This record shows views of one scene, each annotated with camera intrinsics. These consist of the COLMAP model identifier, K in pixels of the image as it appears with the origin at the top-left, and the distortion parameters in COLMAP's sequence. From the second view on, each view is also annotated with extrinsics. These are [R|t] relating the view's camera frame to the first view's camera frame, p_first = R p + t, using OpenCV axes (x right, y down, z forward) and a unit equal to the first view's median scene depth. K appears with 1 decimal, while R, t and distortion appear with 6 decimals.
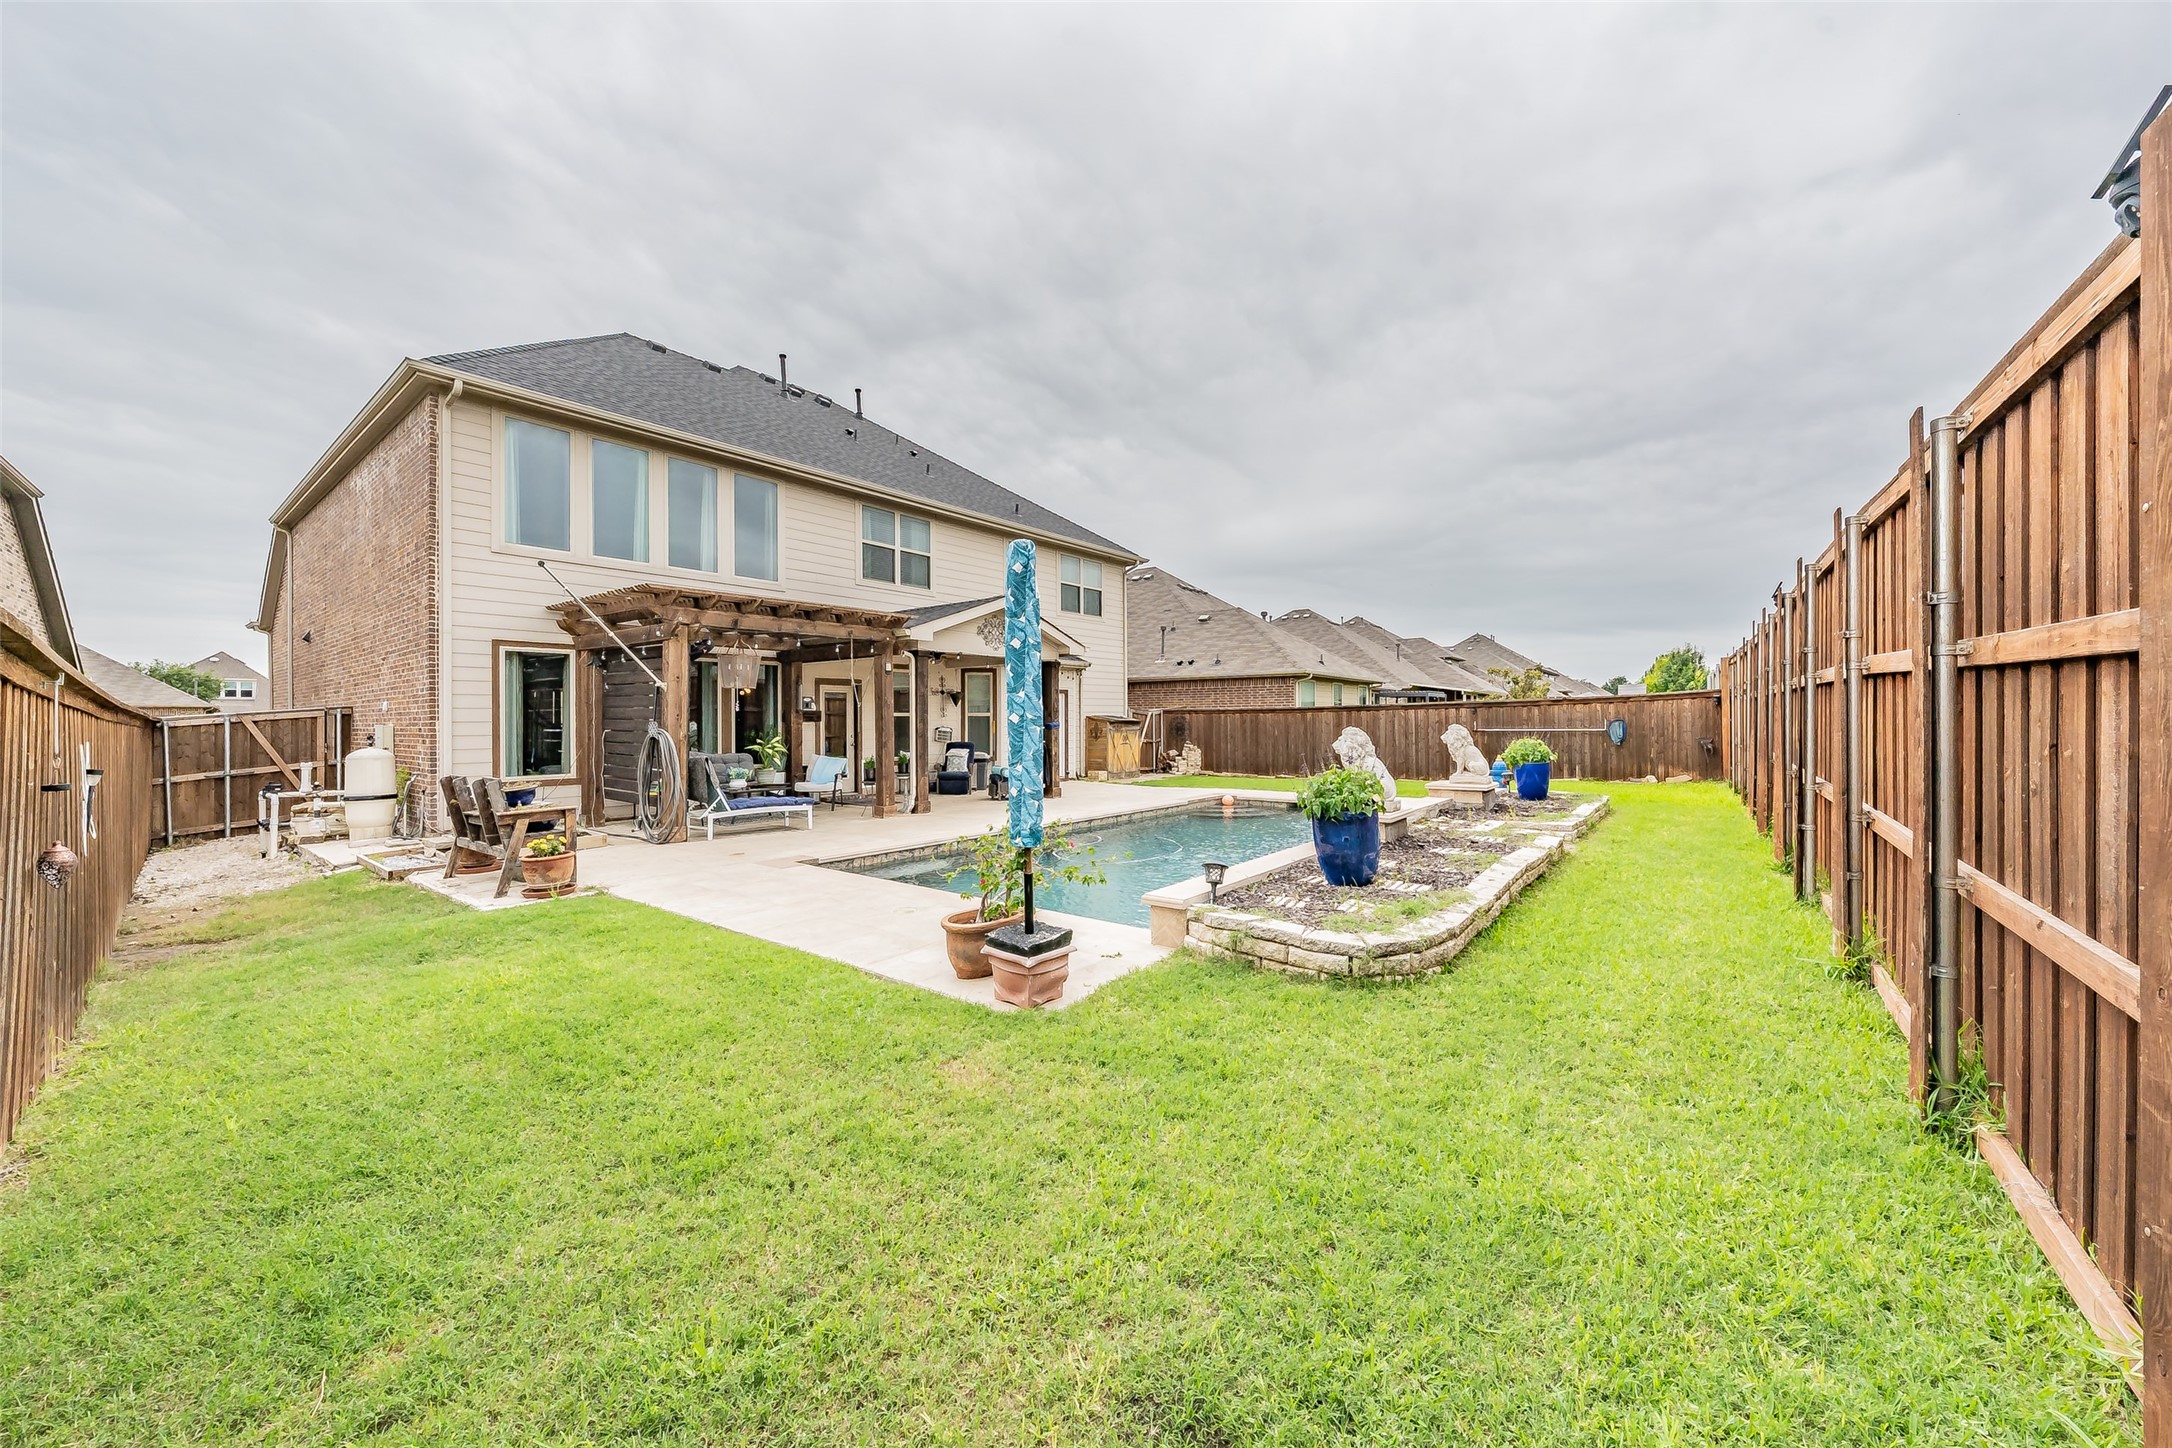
lens RADIAL K [[806.4, 0, 1064.8], [0, 806.4, 721.3], [0, 0, 1]] dist [-0.001129, -0.000074]
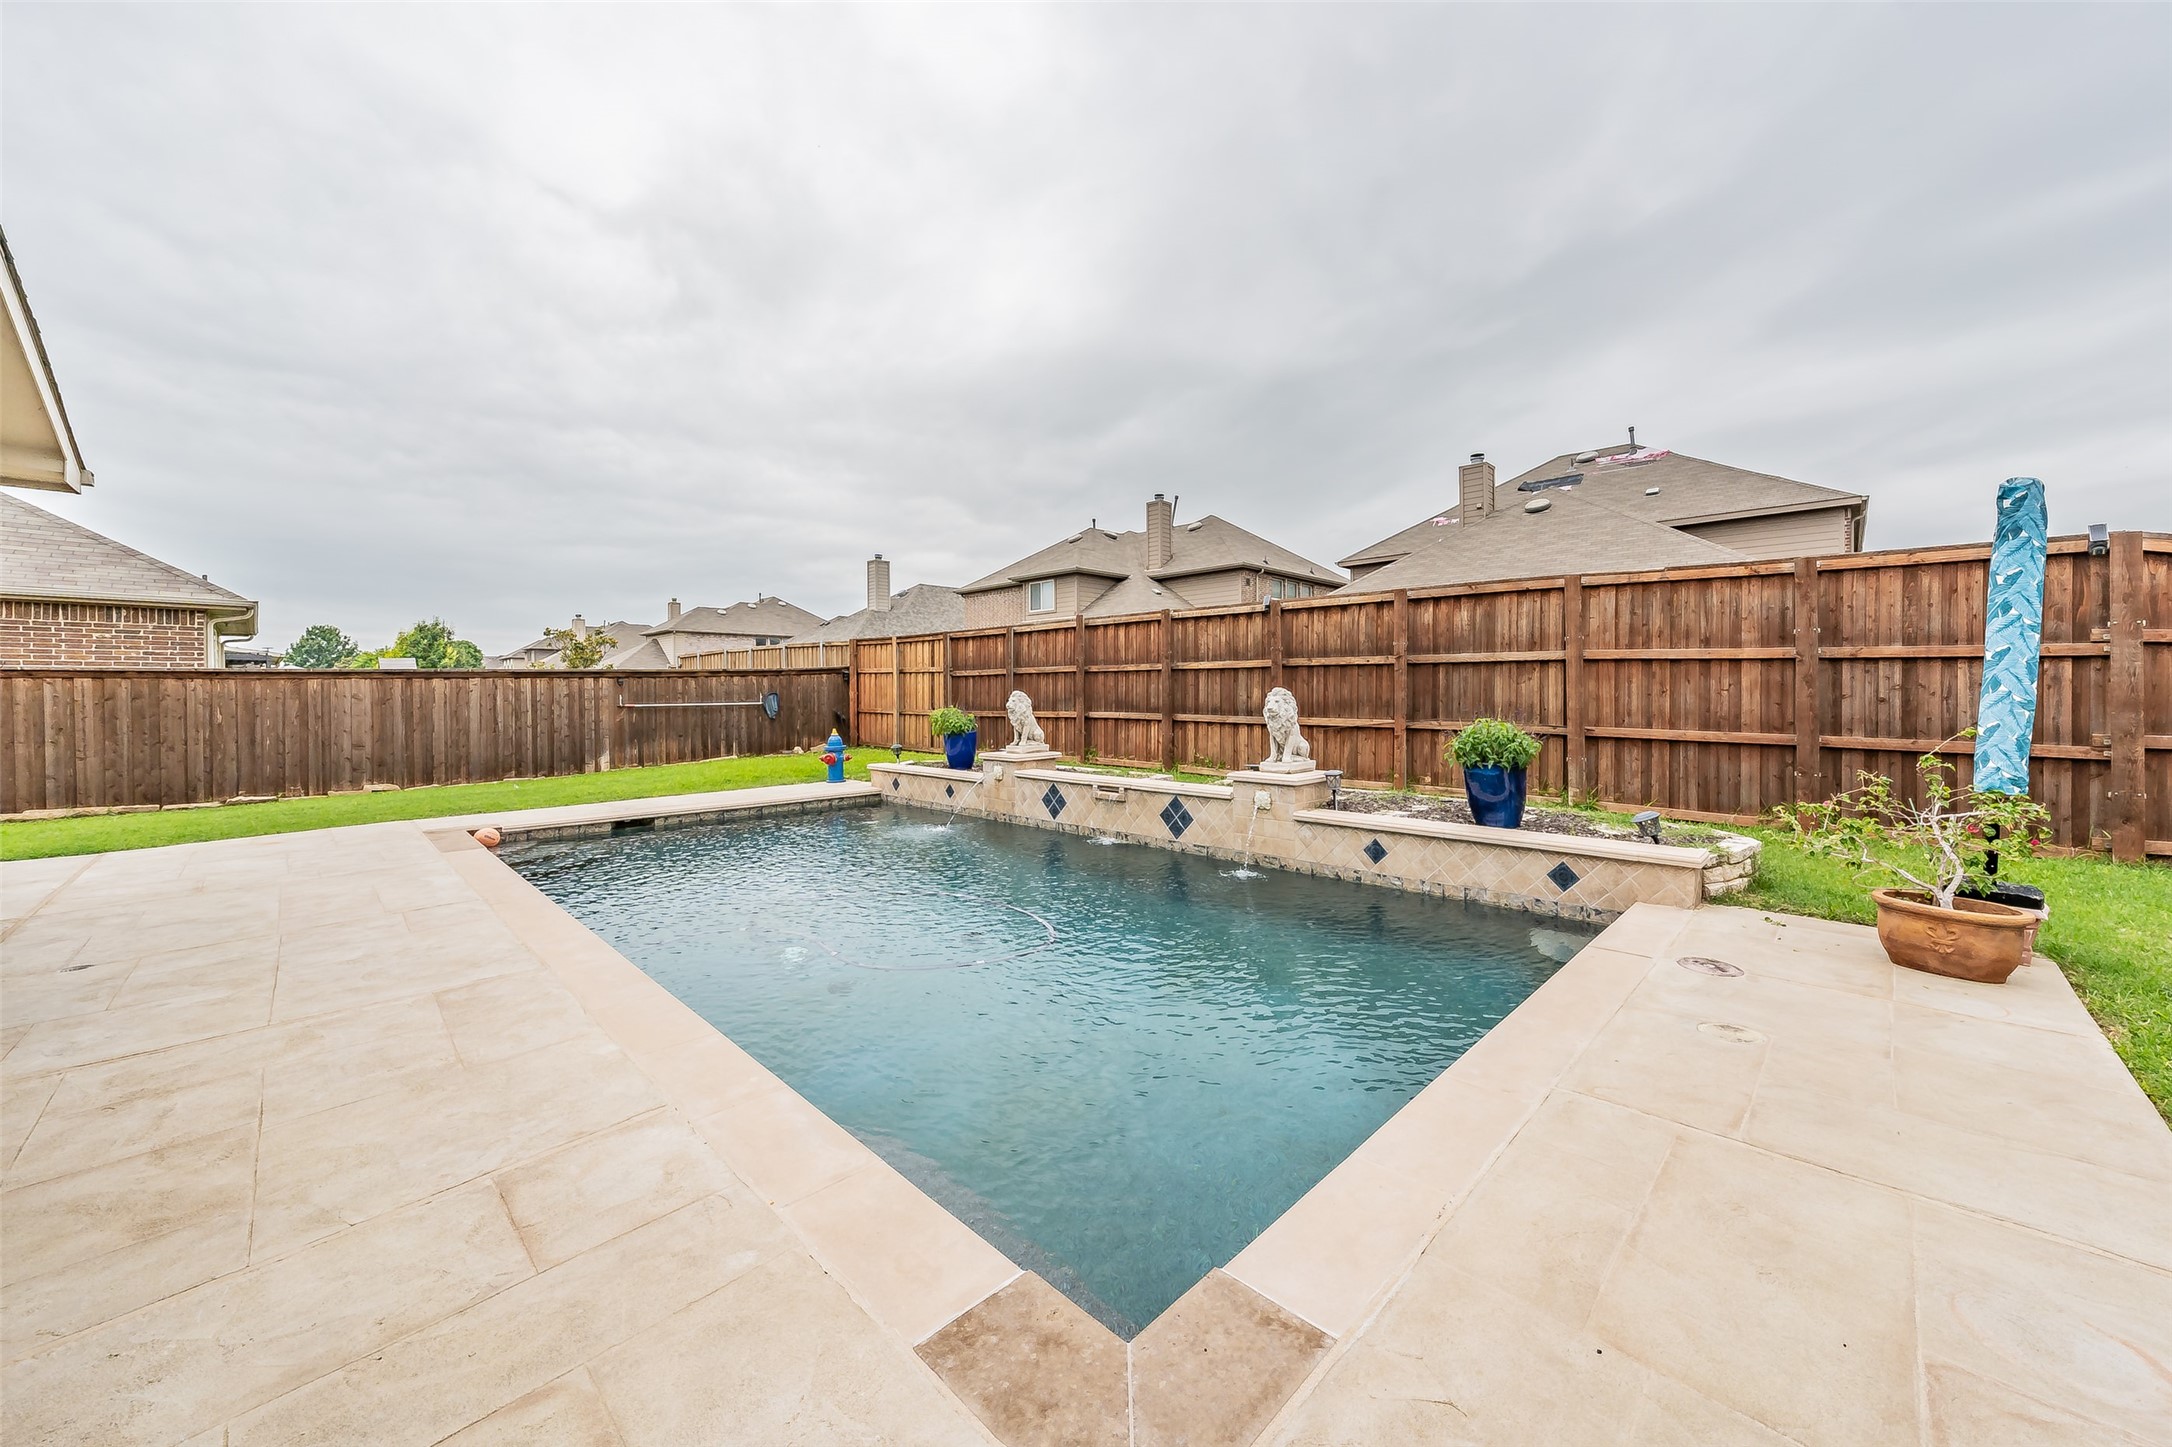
lens RADIAL K [[798.1, 0, 1127.7], [0, 798.1, 699.1], [0, 0, 1]] dist [-0.000631, -0.000098]
pose [[0.067259, -0.000654, 0.997735, -0.233872], [0.006793, 0.999977, 0.000198, 0.007209], [-0.997712, 0.006764, 0.067262, 0.432579]]
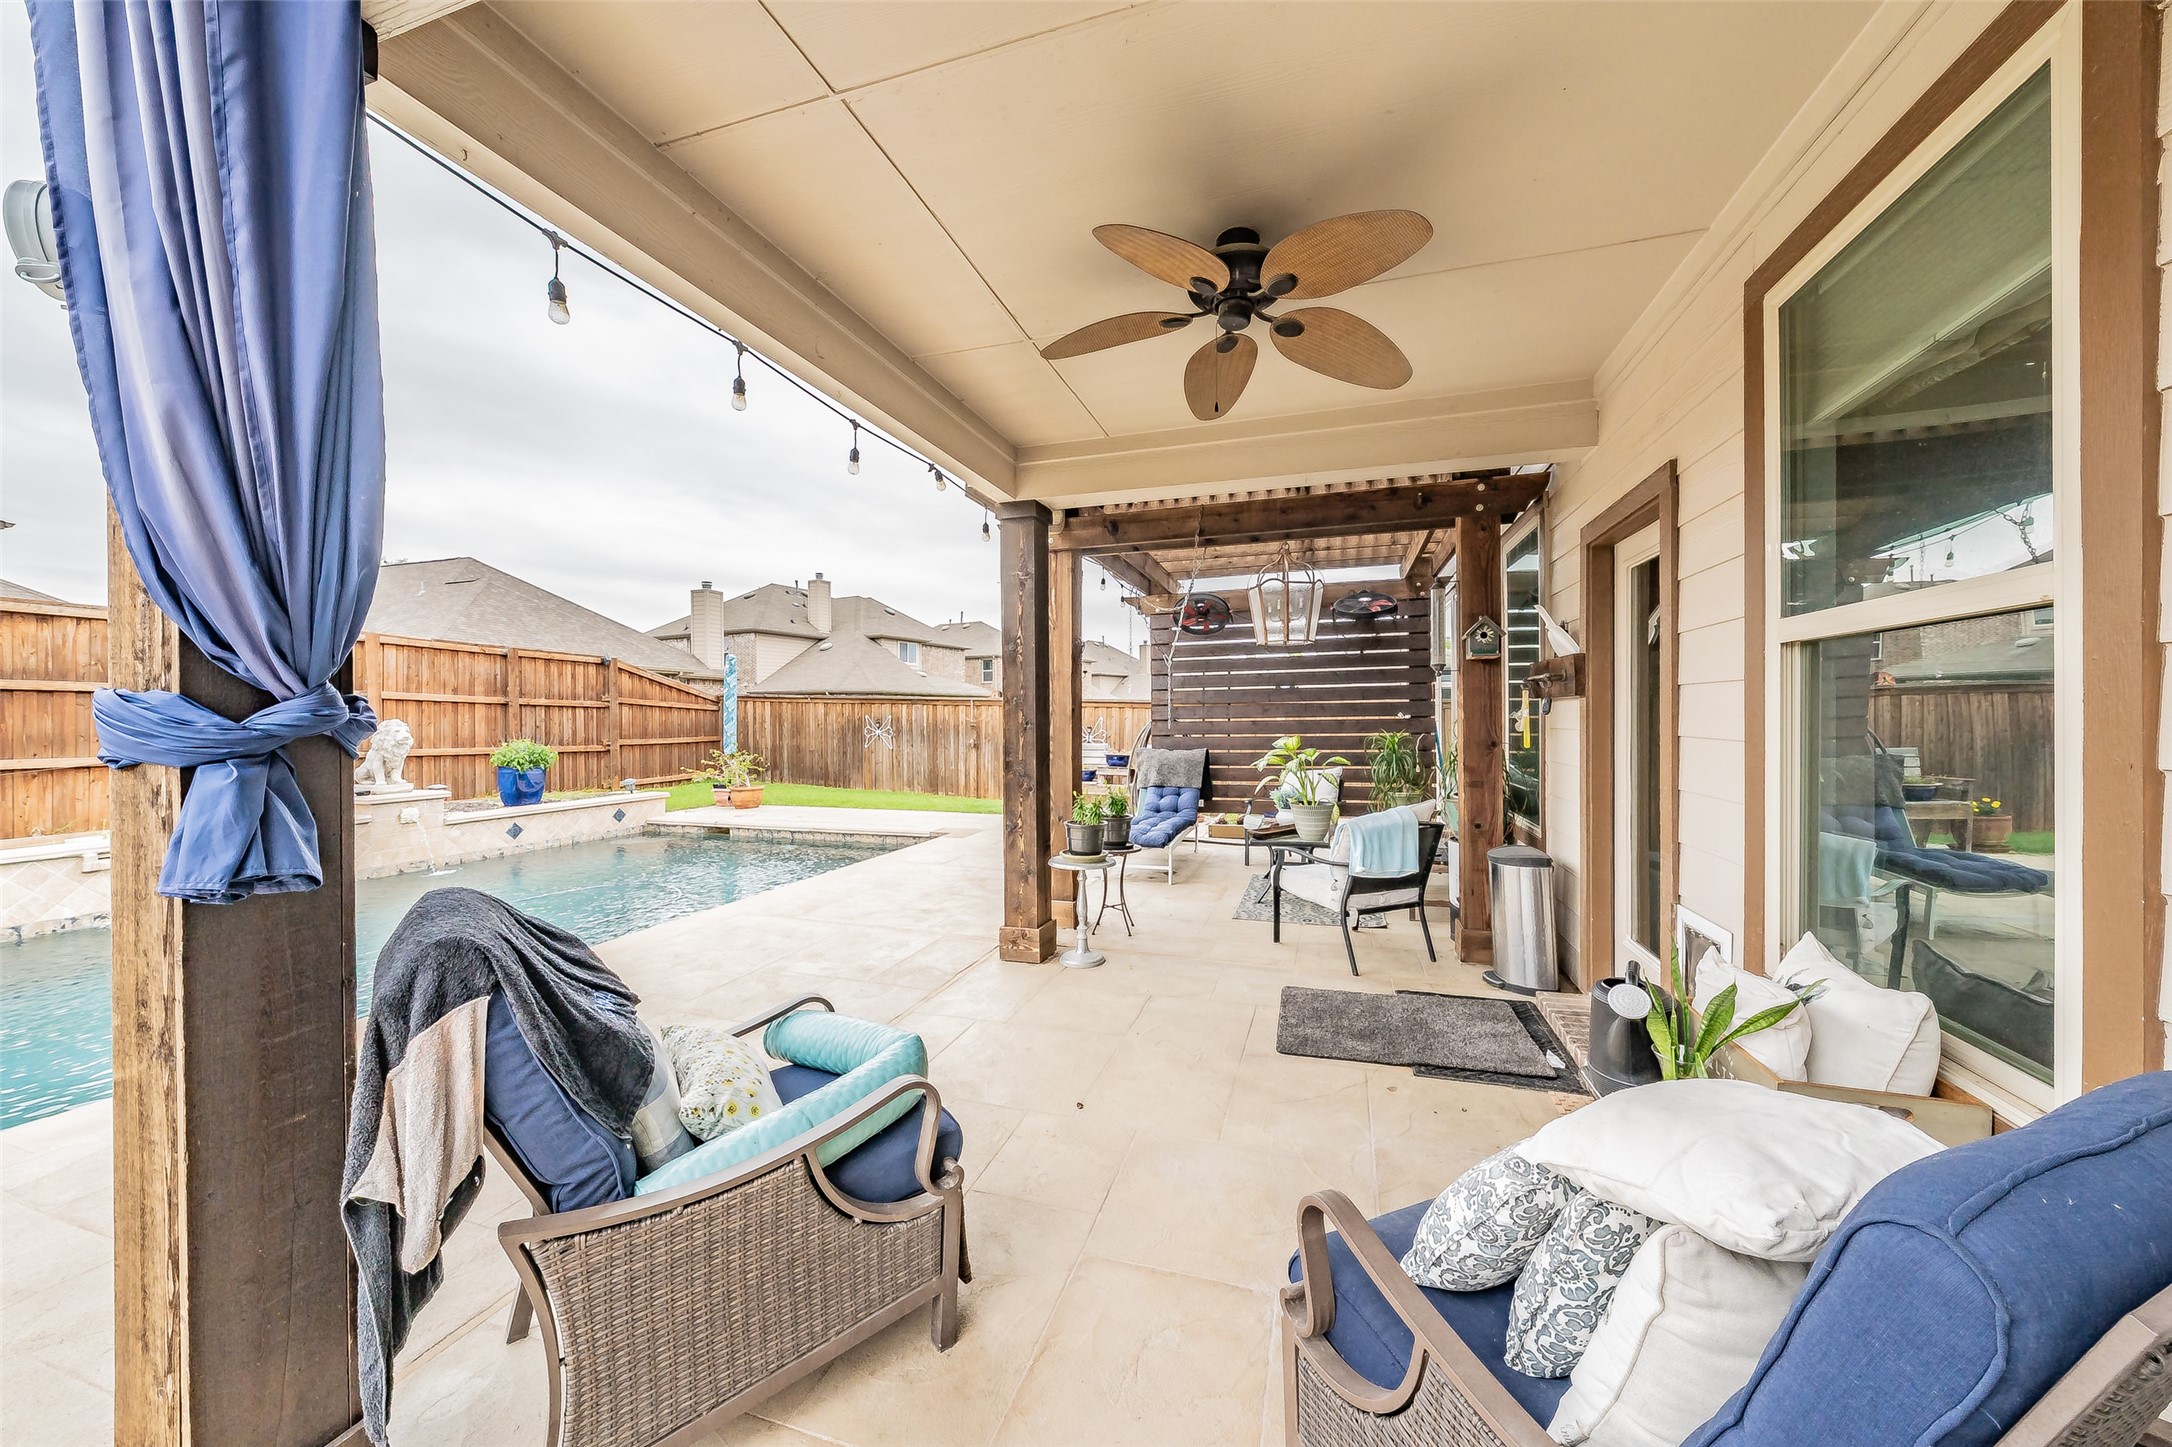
lens RADIAL K [[735.6, 0, 1088.4], [0, 735.6, 717.1], [0, 0, 1]] dist [-0.000968, 0.000092]
pose [[-0.932001, 0.008773, -0.362351, -0.067264], [0.006163, 0.999946, 0.008360, -0.000831], [0.362404, 0.005559, -0.932004, 0.882818]]
